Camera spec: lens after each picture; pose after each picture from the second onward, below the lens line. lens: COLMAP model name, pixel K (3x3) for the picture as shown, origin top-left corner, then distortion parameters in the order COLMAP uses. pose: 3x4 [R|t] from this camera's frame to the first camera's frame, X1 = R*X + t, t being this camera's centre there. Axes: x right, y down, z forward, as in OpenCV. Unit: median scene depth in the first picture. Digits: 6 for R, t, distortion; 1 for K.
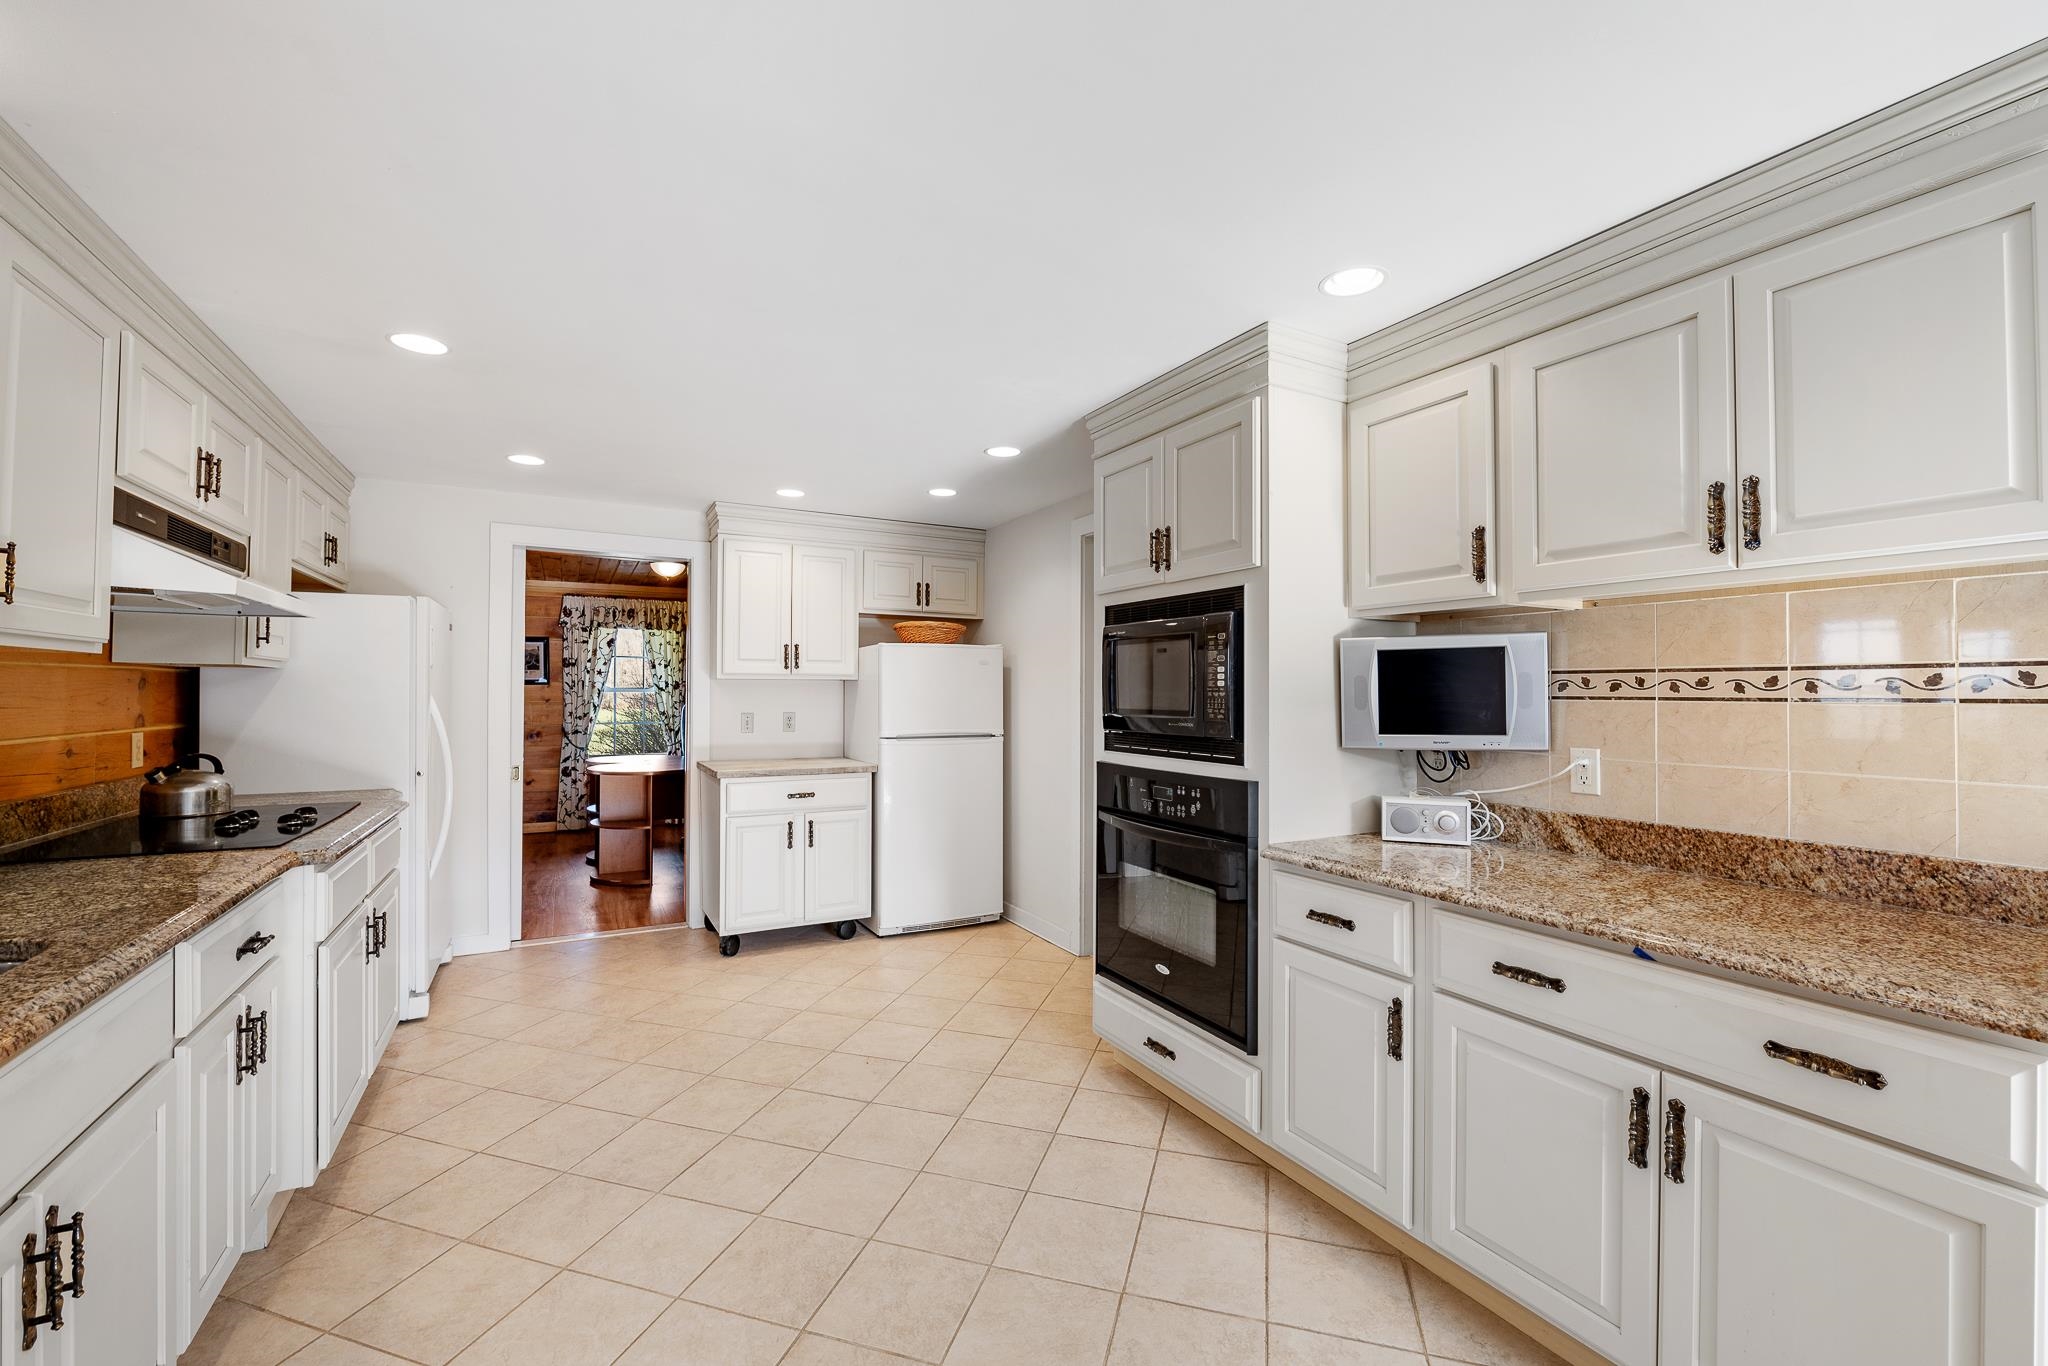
lens RADIAL K [[854.7, 0, 1003.6], [0, 854.7, 678.7], [0, 0, 1]] dist [-0.001057, -0.000282]
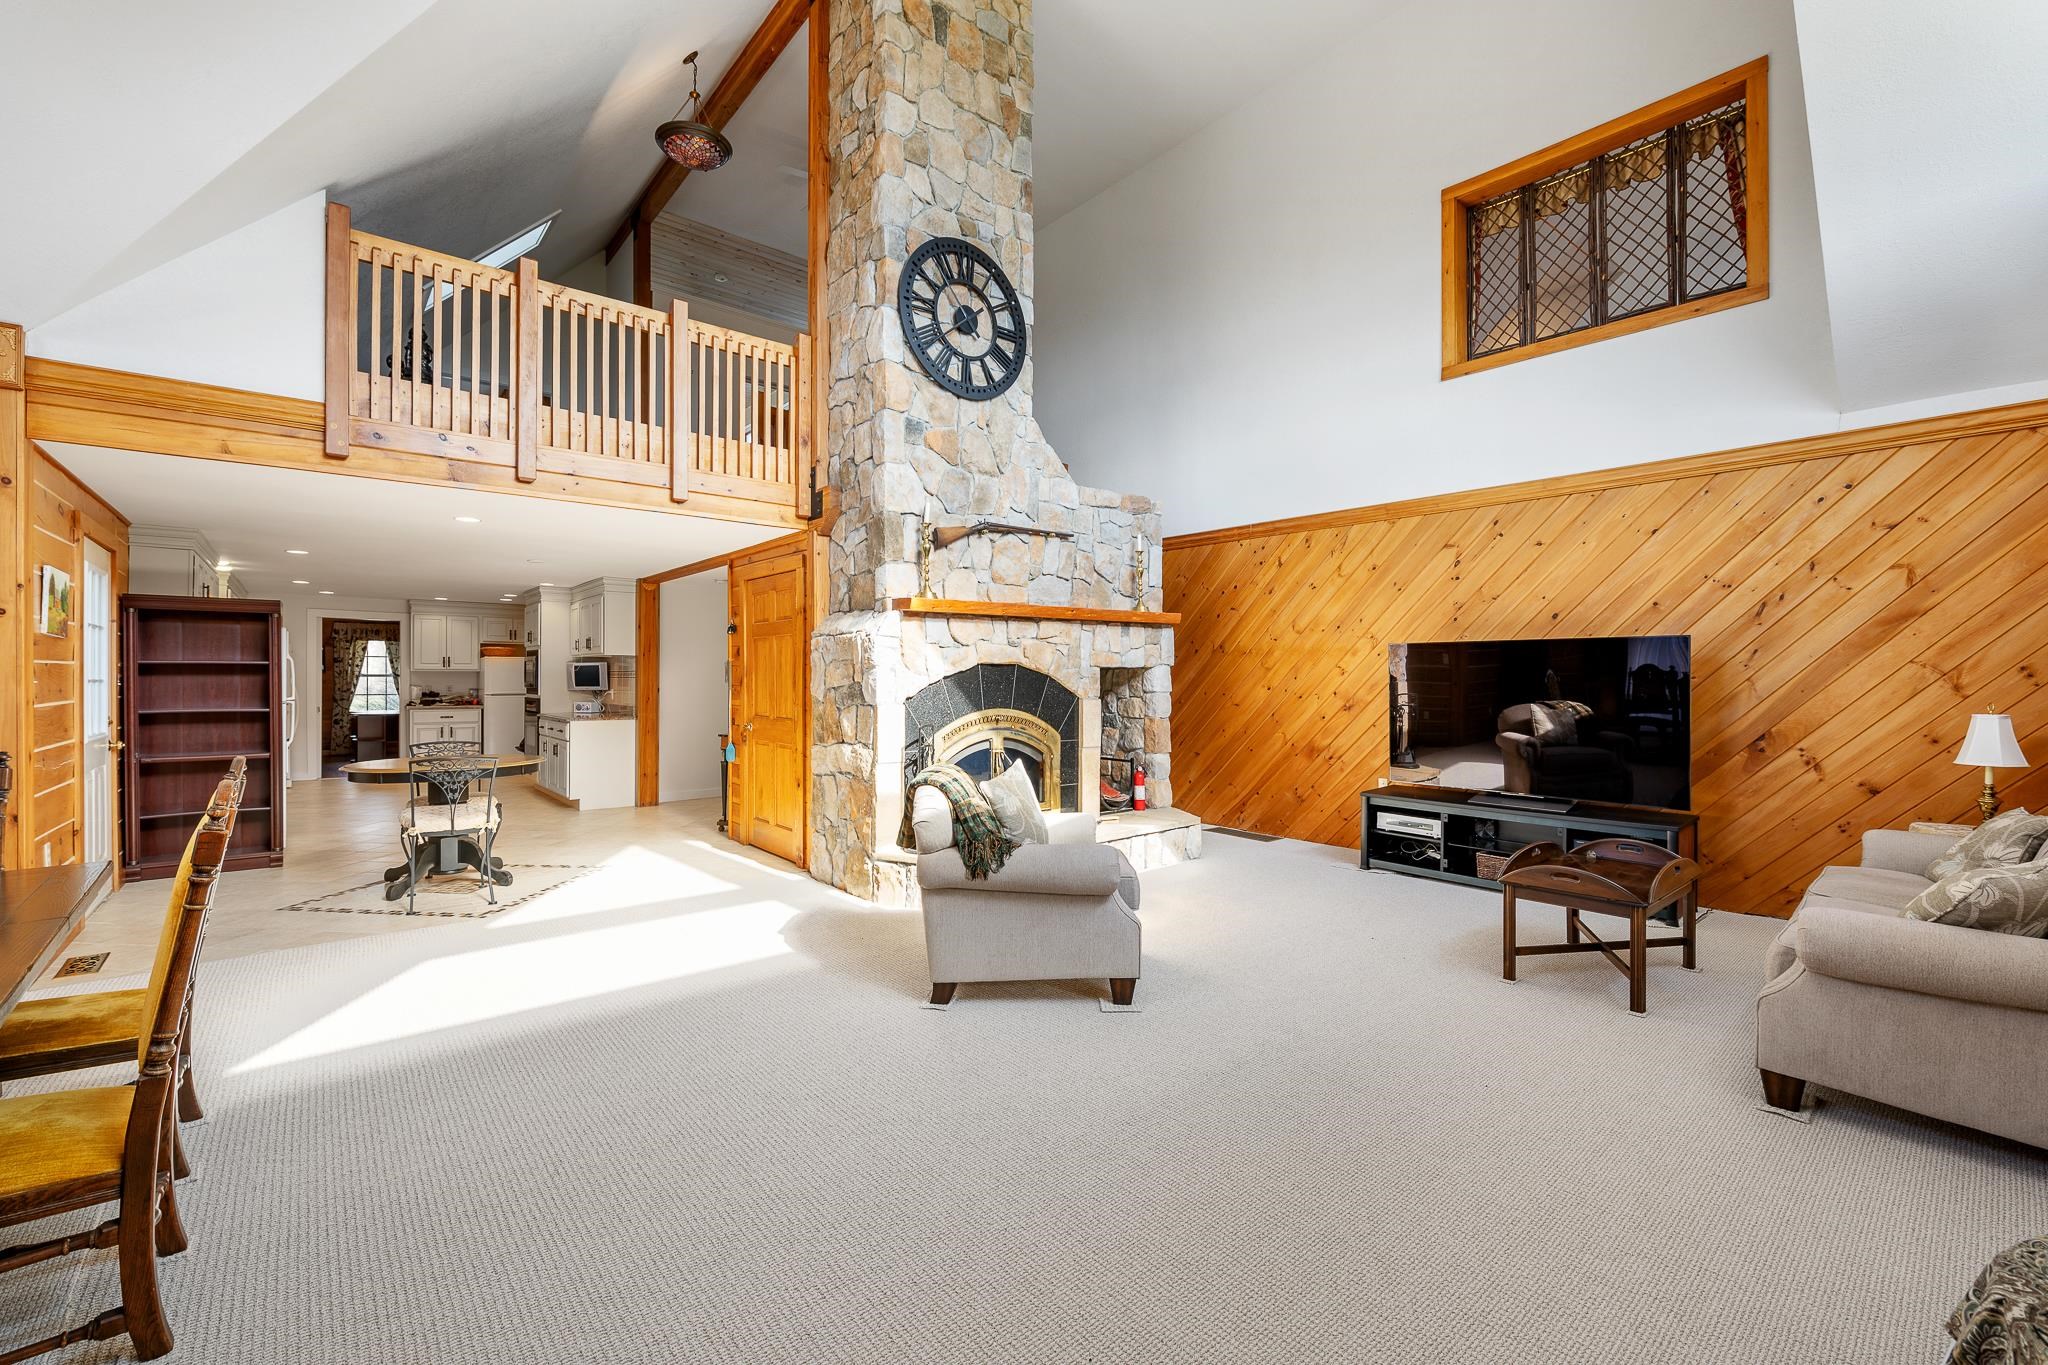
lens RADIAL K [[827.7, 0, 1033.3], [0, 827.7, 677.4], [0, 0, 1]] dist [-0.012499, 0.000038]
pose [[0.970885, -0.002884, 0.239529, 0.969504], [-0.001617, 0.999826, 0.018593, -0.033037], [-0.239541, -0.018439, 0.970711, -1.994093]]
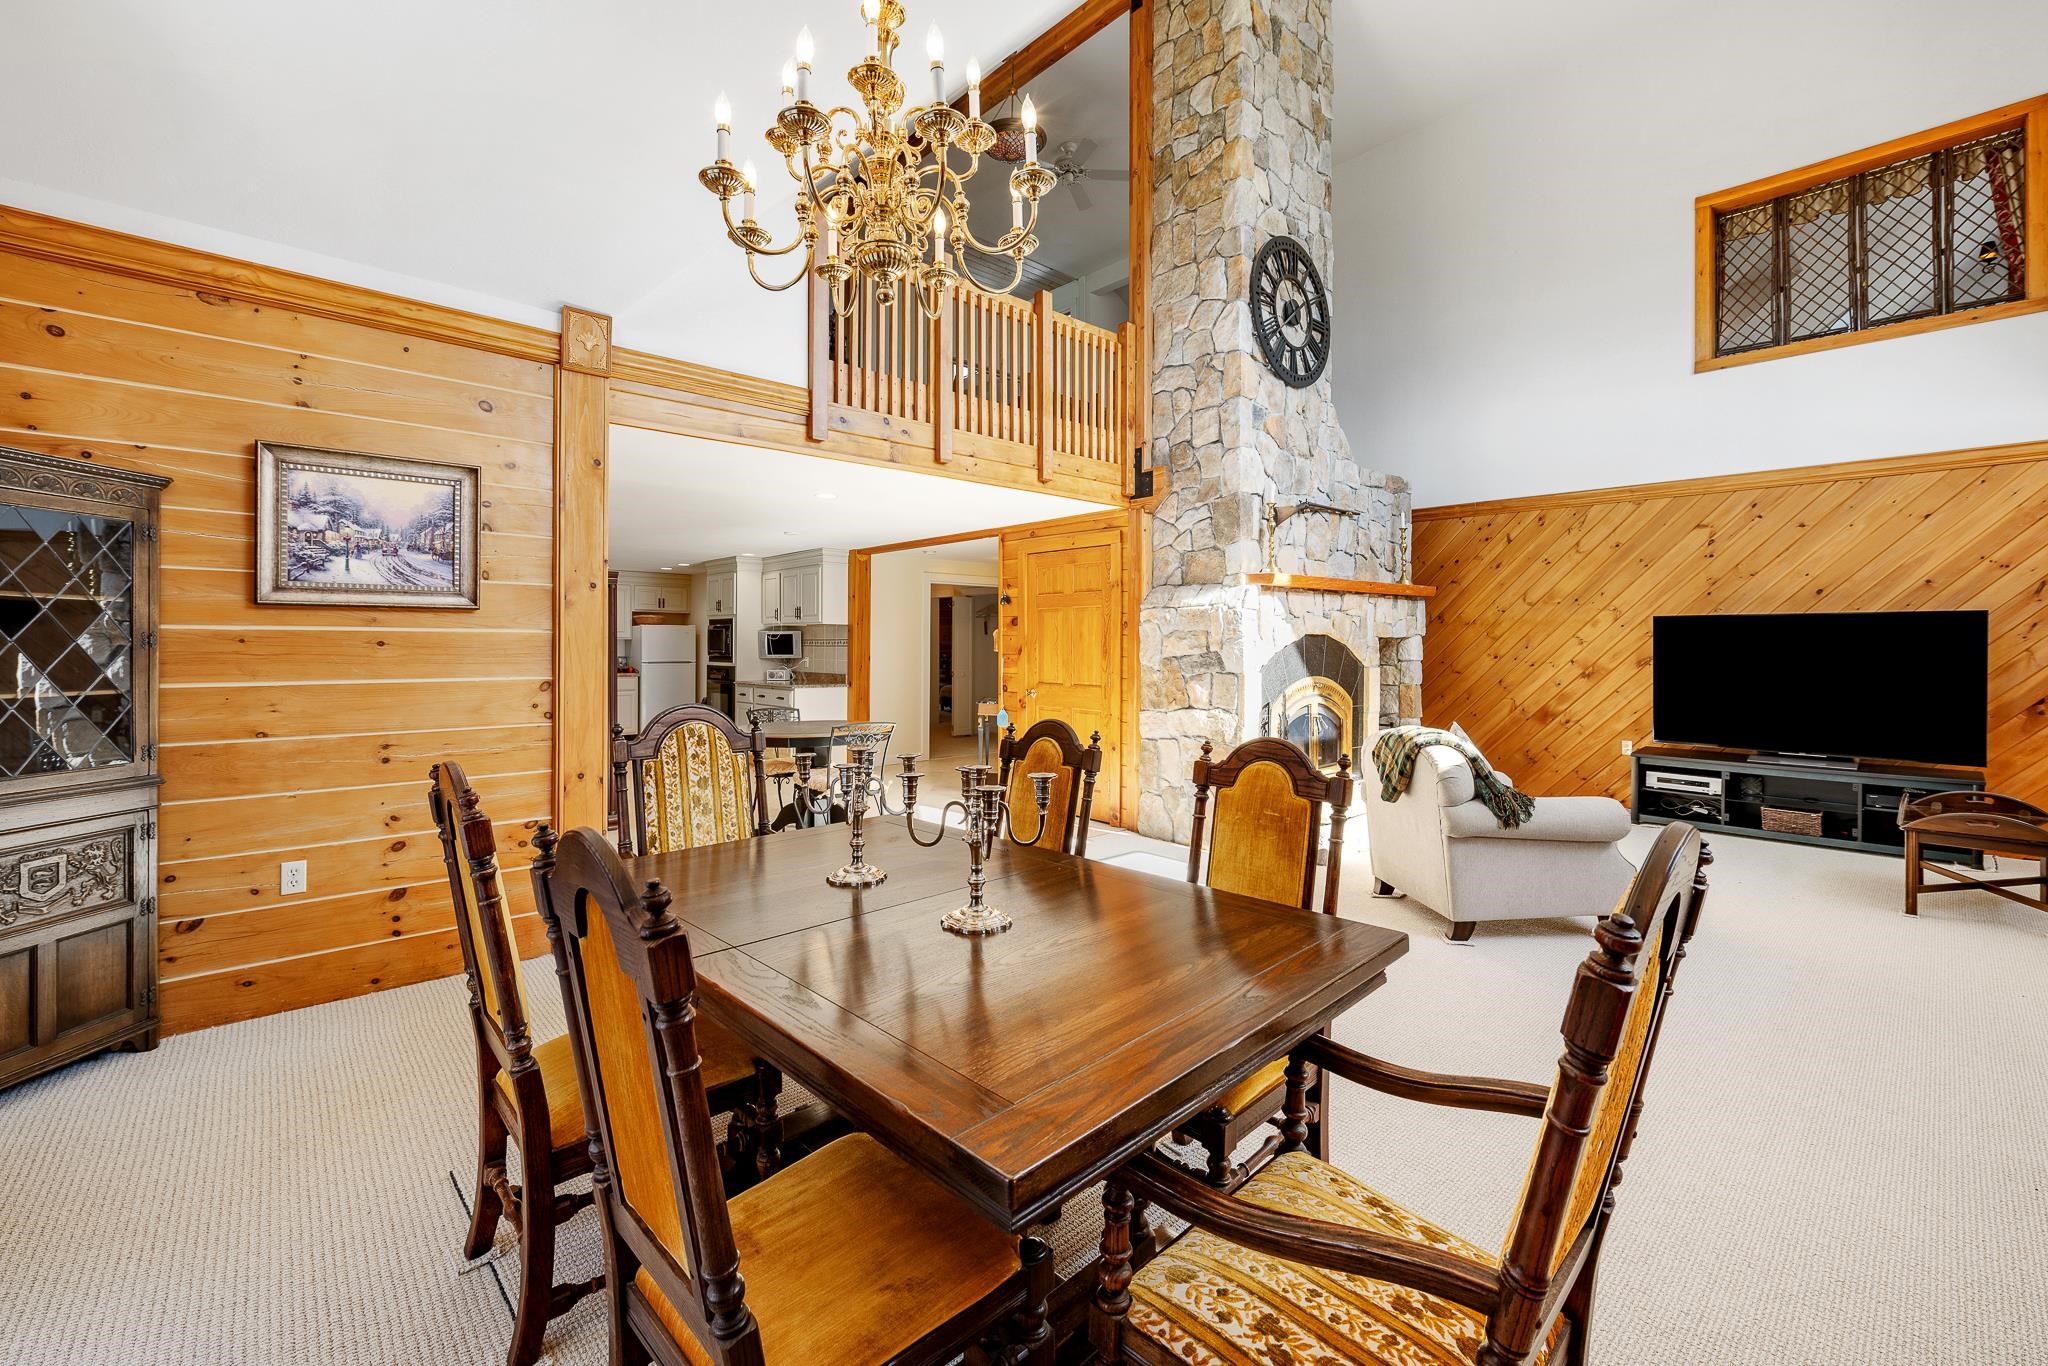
lens RADIAL K [[831.5, 0, 1027.8], [0, 831.5, 644.8], [0, 0, 1]] dist [-0.011862, 0.000000]
pose [[0.962921, -0.002389, 0.269772, 0.340545], [-0.002920, 0.999810, 0.019274, -0.038552], [-0.269767, -0.019347, 0.962731, -1.927736]]
